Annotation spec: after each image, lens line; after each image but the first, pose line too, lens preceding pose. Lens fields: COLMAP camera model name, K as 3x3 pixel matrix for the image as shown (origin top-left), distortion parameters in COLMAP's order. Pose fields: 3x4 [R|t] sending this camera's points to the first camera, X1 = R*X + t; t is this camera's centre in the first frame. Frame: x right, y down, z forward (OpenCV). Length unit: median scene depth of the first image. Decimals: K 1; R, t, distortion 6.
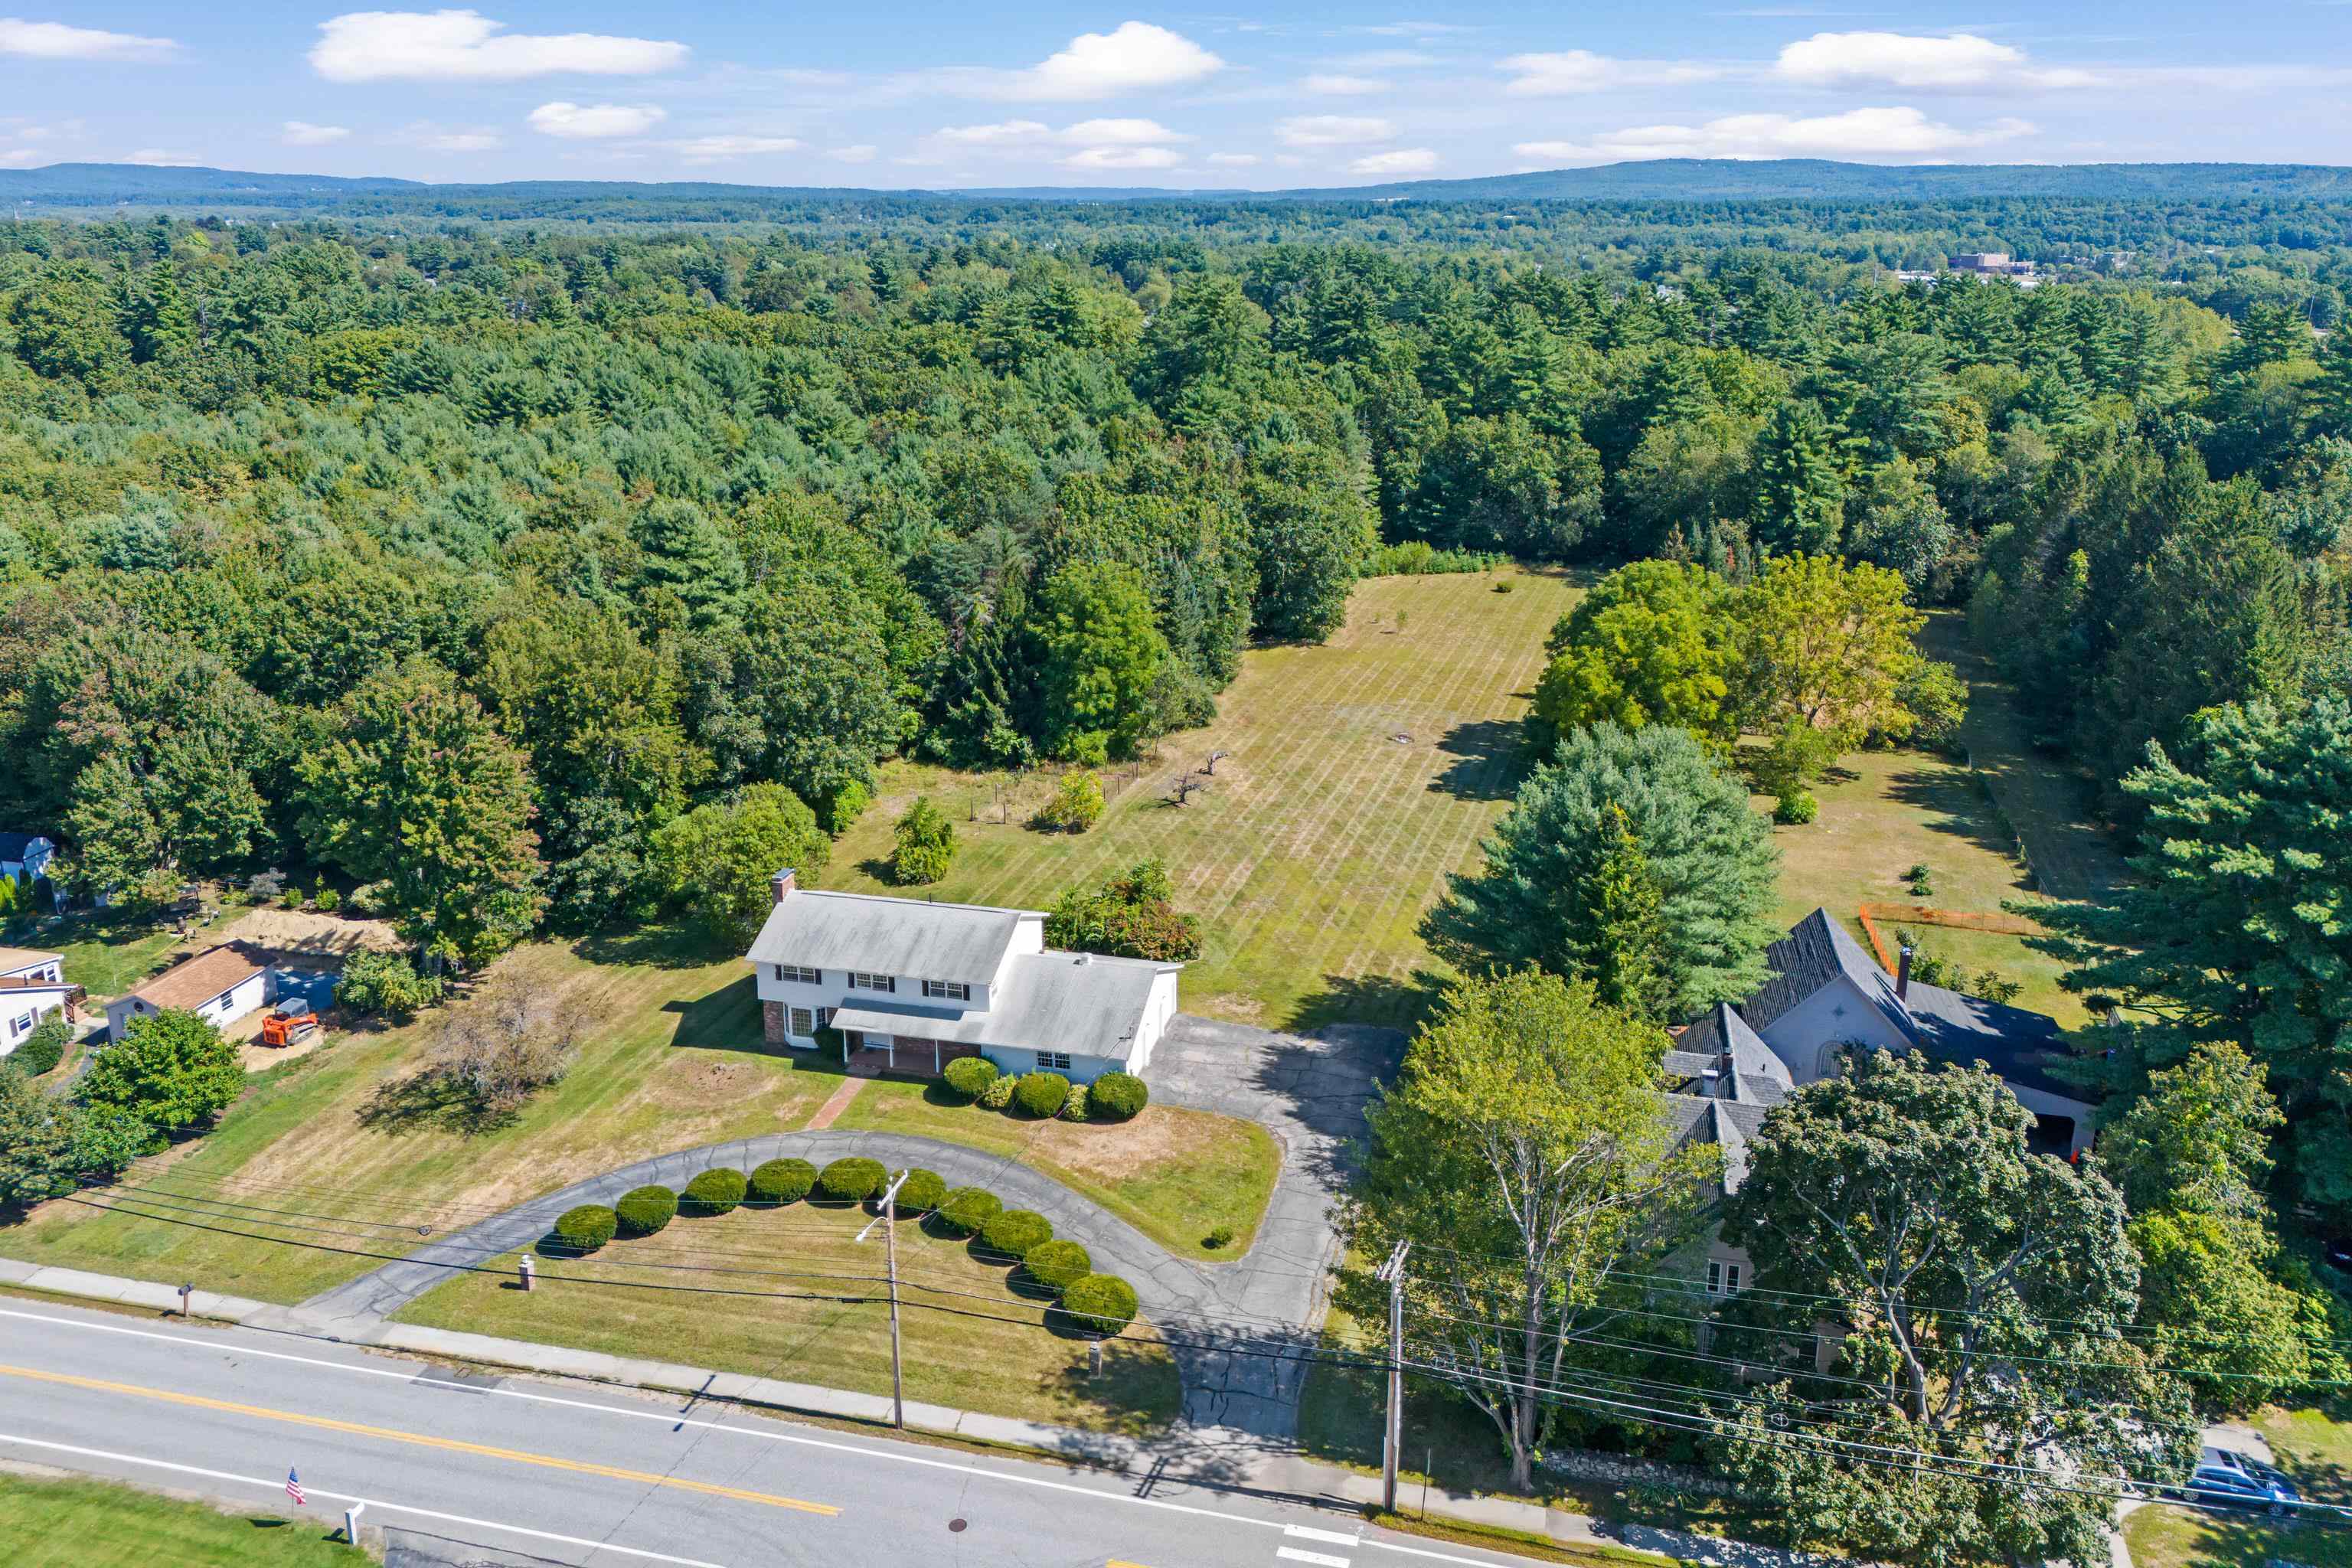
lens RADIAL K [[1749.5, 0, 1174.6], [0, 1749.5, 682.6], [0, 0, 1]] dist [0.102393, -0.113445]
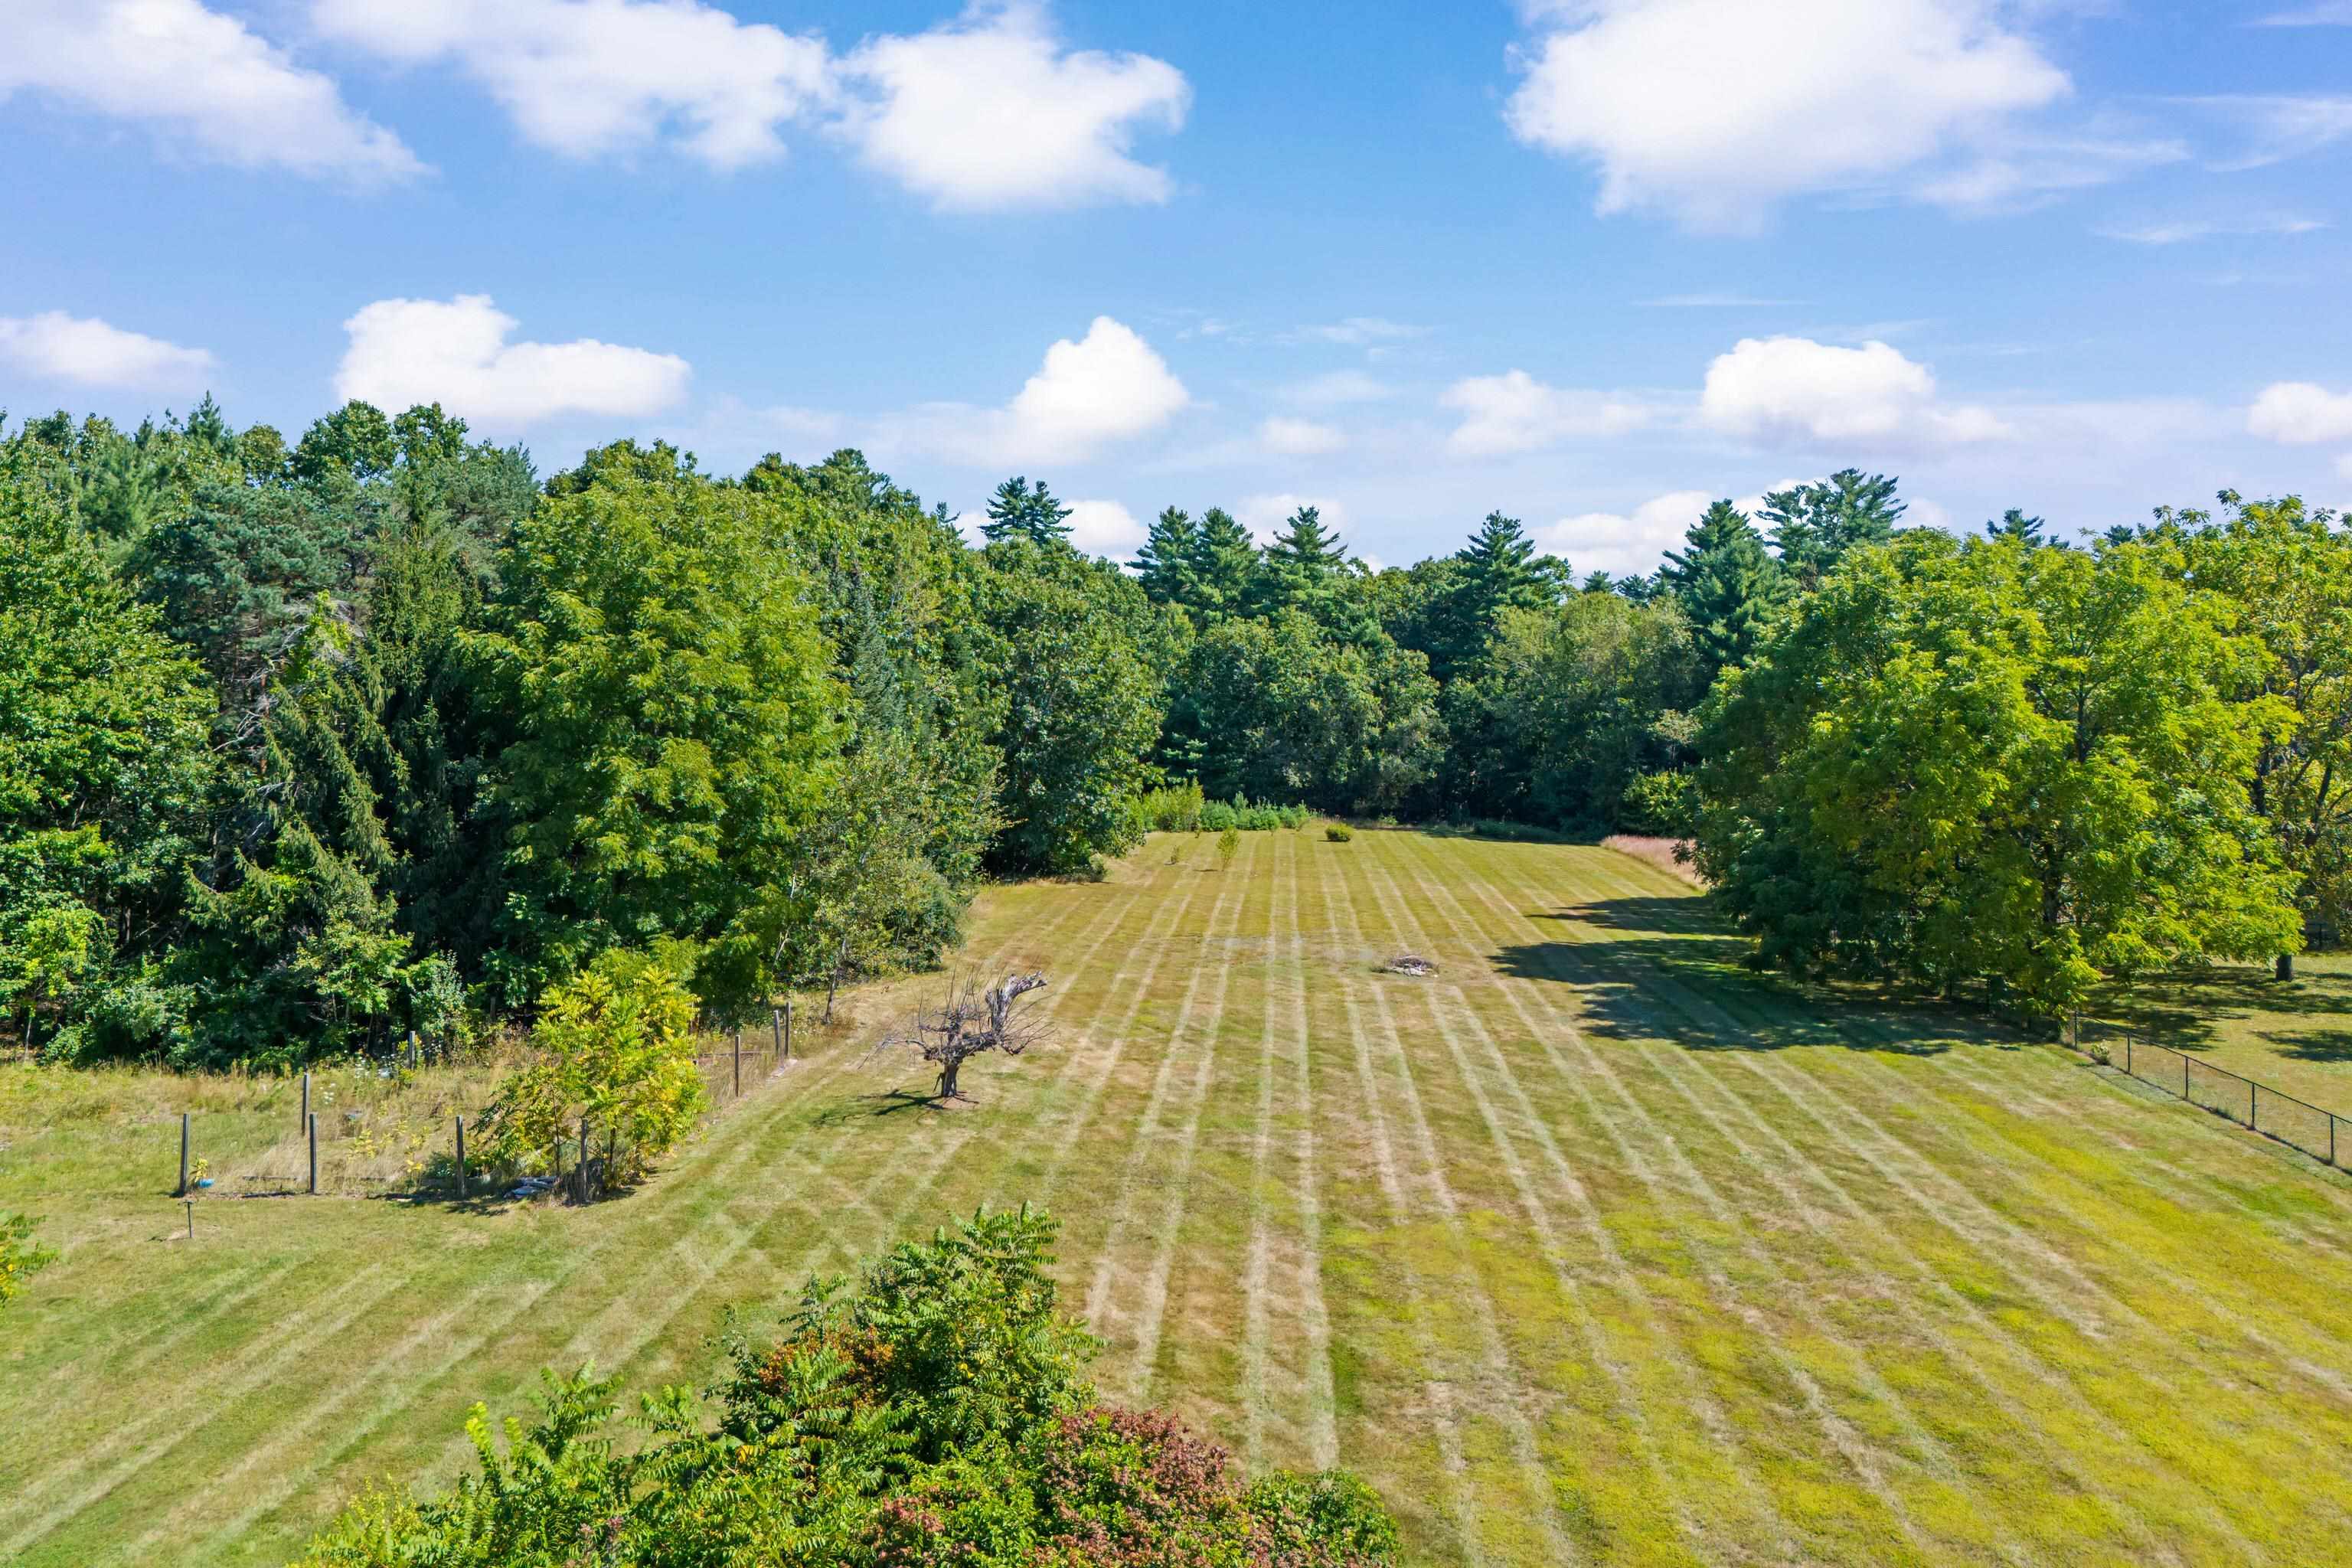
lens RADIAL K [[1727.4, 0, 1179.5], [0, 1727.4, 673.4], [0, 0, 1]] dist [0.115799, -0.159884]
pose [[0.965266, 0.006719, 0.261182, -0.046987], [0.068354, 0.958356, -0.277274, 0.104347], [-0.252168, 0.285496, 0.924610, 0.819286]]
